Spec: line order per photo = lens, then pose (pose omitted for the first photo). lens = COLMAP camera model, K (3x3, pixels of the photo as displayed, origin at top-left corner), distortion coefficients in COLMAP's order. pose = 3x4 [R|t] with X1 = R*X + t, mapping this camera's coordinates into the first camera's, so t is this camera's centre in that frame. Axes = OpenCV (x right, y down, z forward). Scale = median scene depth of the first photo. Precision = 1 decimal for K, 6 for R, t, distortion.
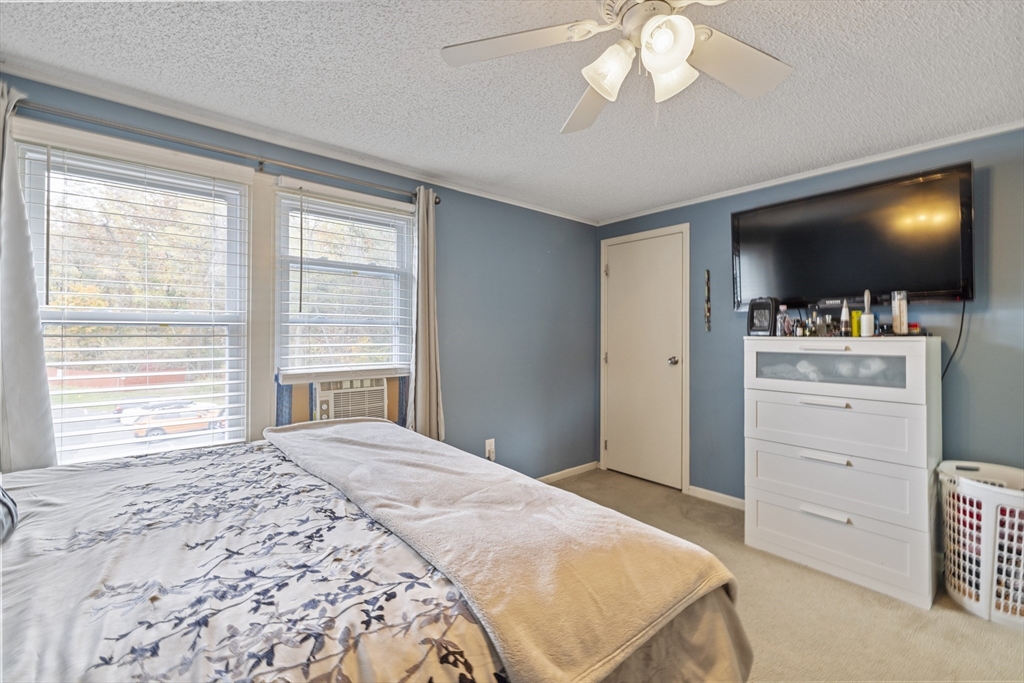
lens RADIAL K [[431.3, 0, 512.5], [0, 431.3, 336.6], [0, 0, 1]] dist [-0.000463, -0.000943]
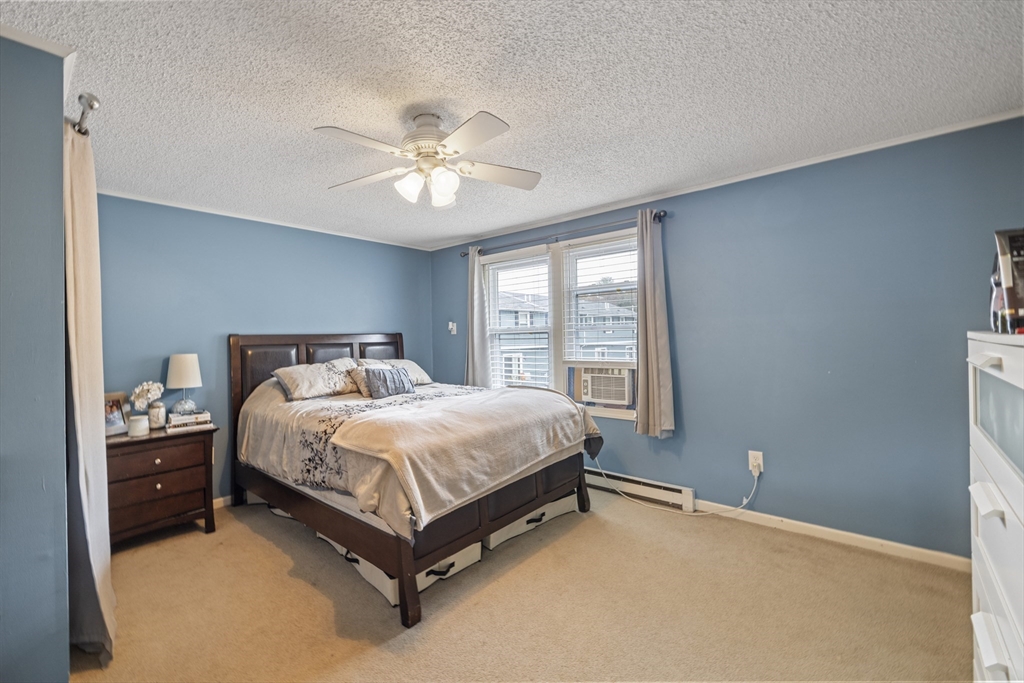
lens RADIAL K [[431.3, 0, 513.1], [0, 431.3, 336.9], [0, 0, 1]] dist [-0.000463, -0.000943]
pose [[0.156554, 0.002626, -0.987666, 1.026935], [0.021921, 0.999741, 0.006133, -0.016791], [0.987426, -0.022610, 0.156456, 0.524313]]
